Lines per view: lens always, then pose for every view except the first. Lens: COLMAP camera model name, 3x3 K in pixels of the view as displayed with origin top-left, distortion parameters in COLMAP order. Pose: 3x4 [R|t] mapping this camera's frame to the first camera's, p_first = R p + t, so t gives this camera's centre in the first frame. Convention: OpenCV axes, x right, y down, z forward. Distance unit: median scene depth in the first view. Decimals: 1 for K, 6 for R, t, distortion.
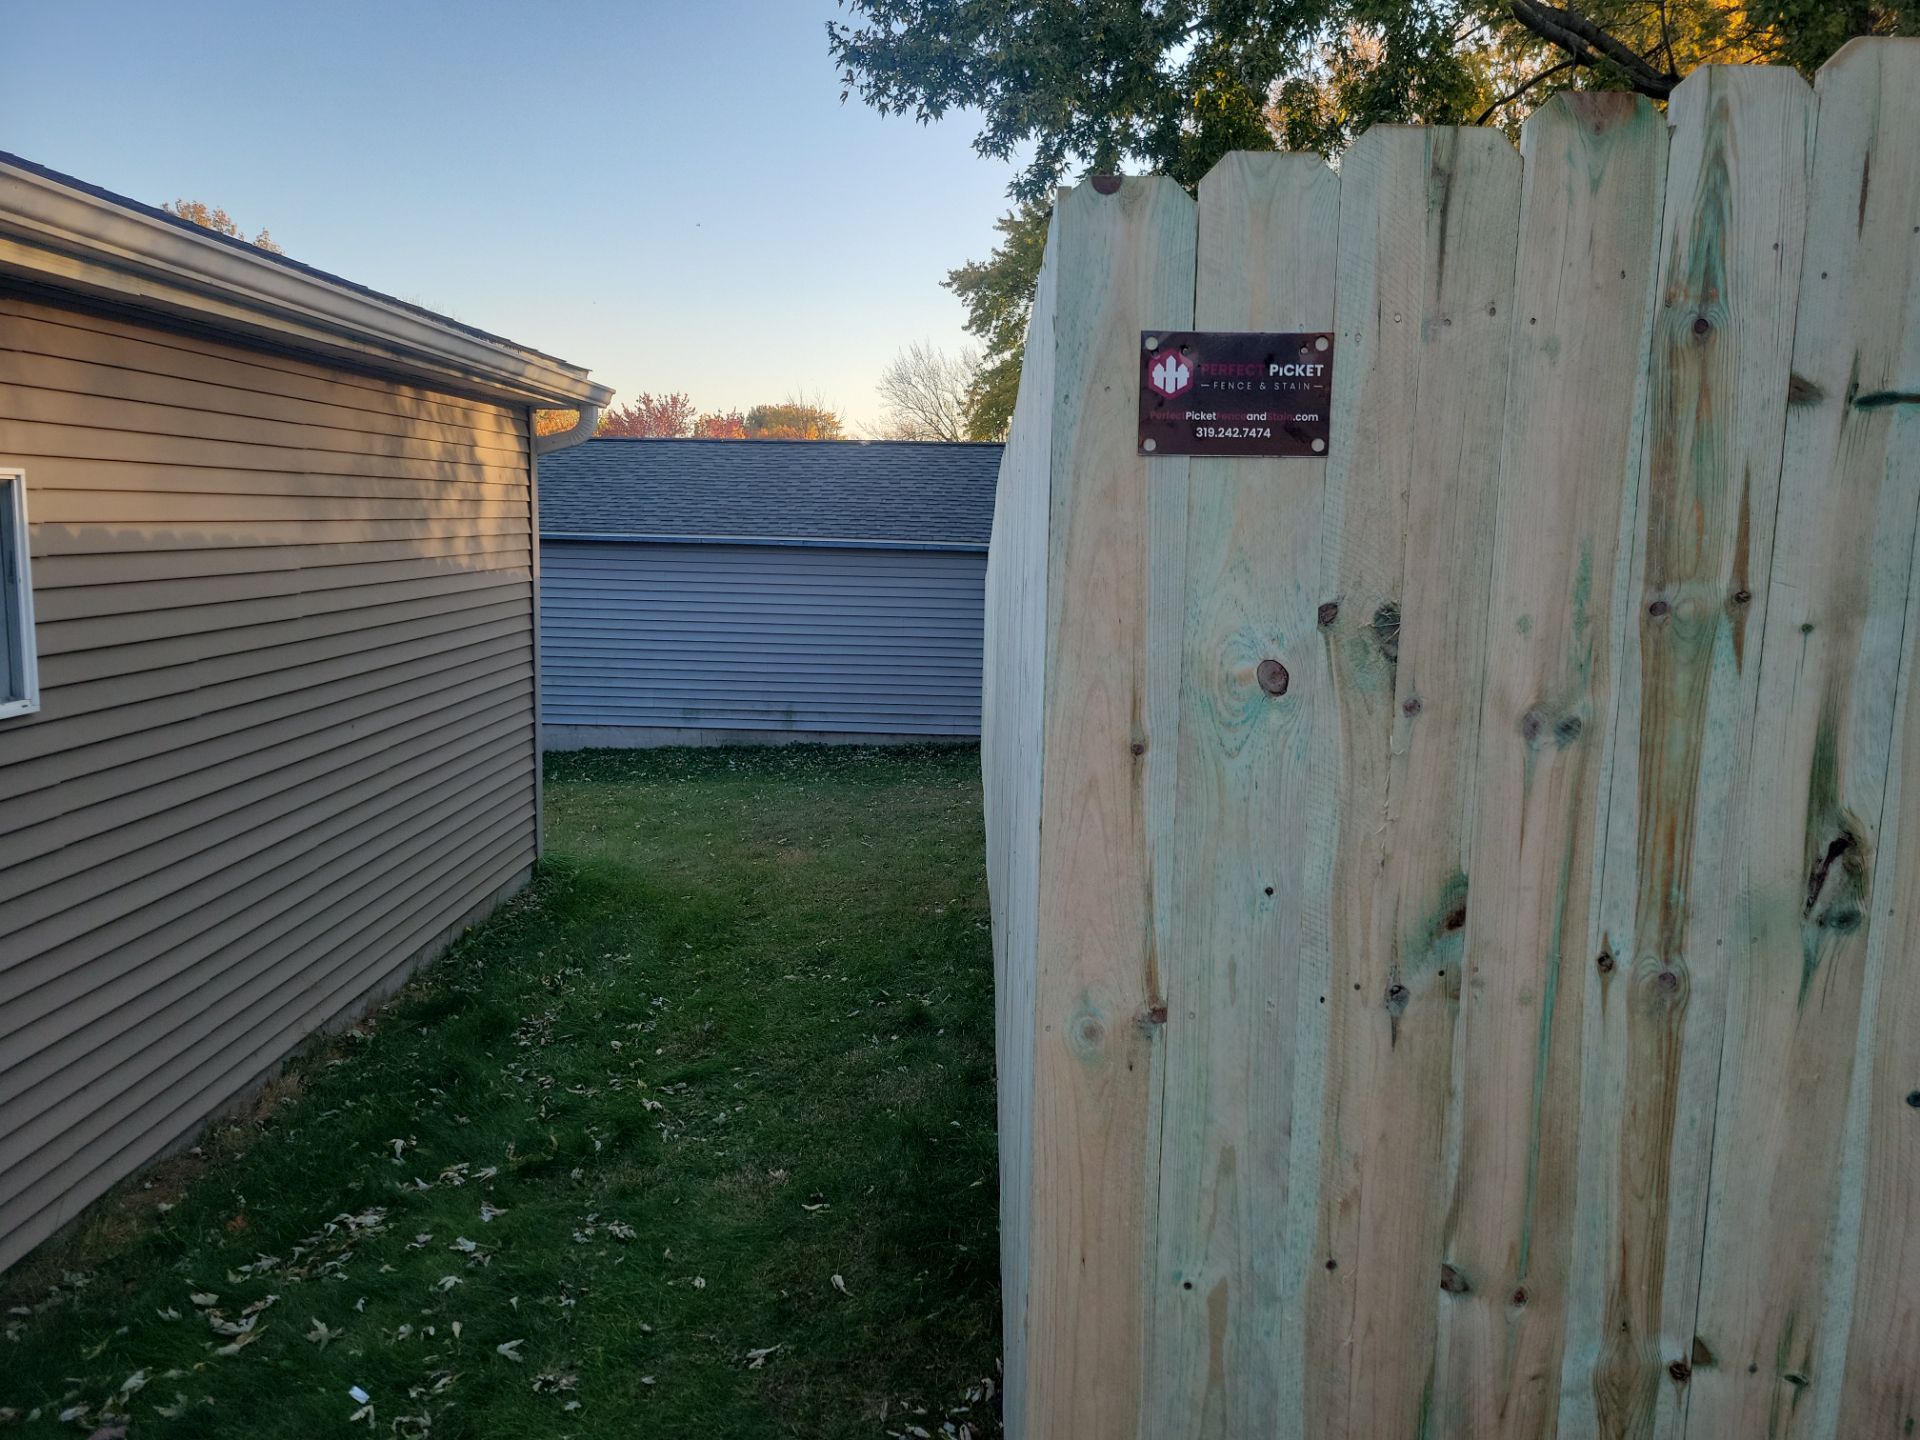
lens RADIAL K [[1545.3, 0, 960.0], [0, 1545.3, 720.0], [0, 0, 1]] dist [0.055174, -0.011611]
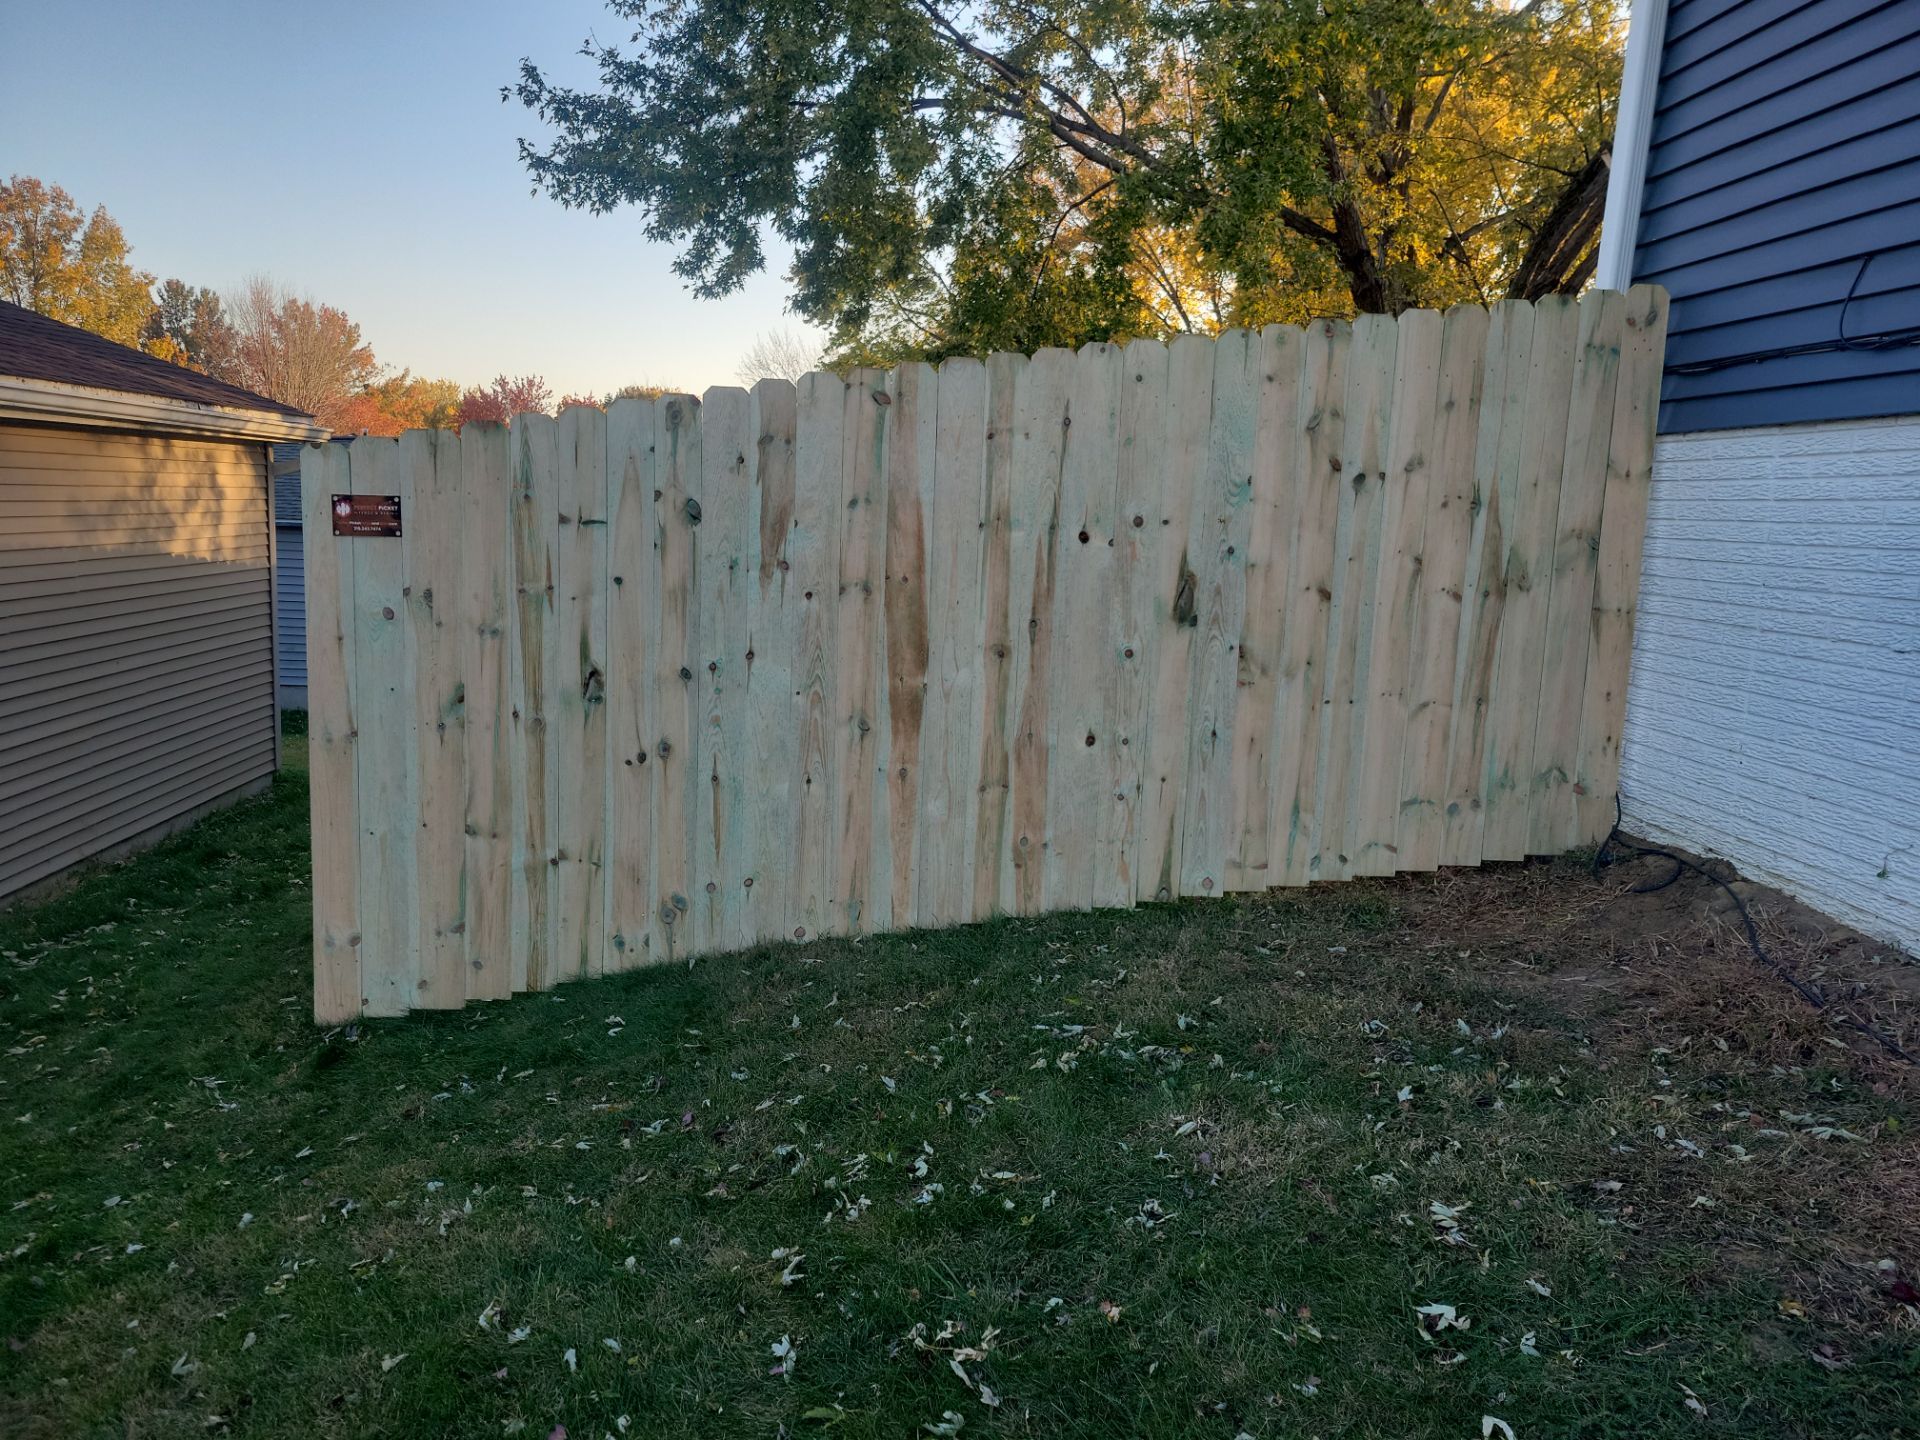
lens RADIAL K [[1545.3, 0, 960.0], [0, 1545.3, 720.0], [0, 0, 1]] dist [0.055174, -0.011611]
pose [[0.997134, -0.000156, 0.075661, 0.987653], [-0.000668, 0.999941, 0.010865, 0.130389], [-0.075659, -0.010884, 0.997074, -1.859005]]
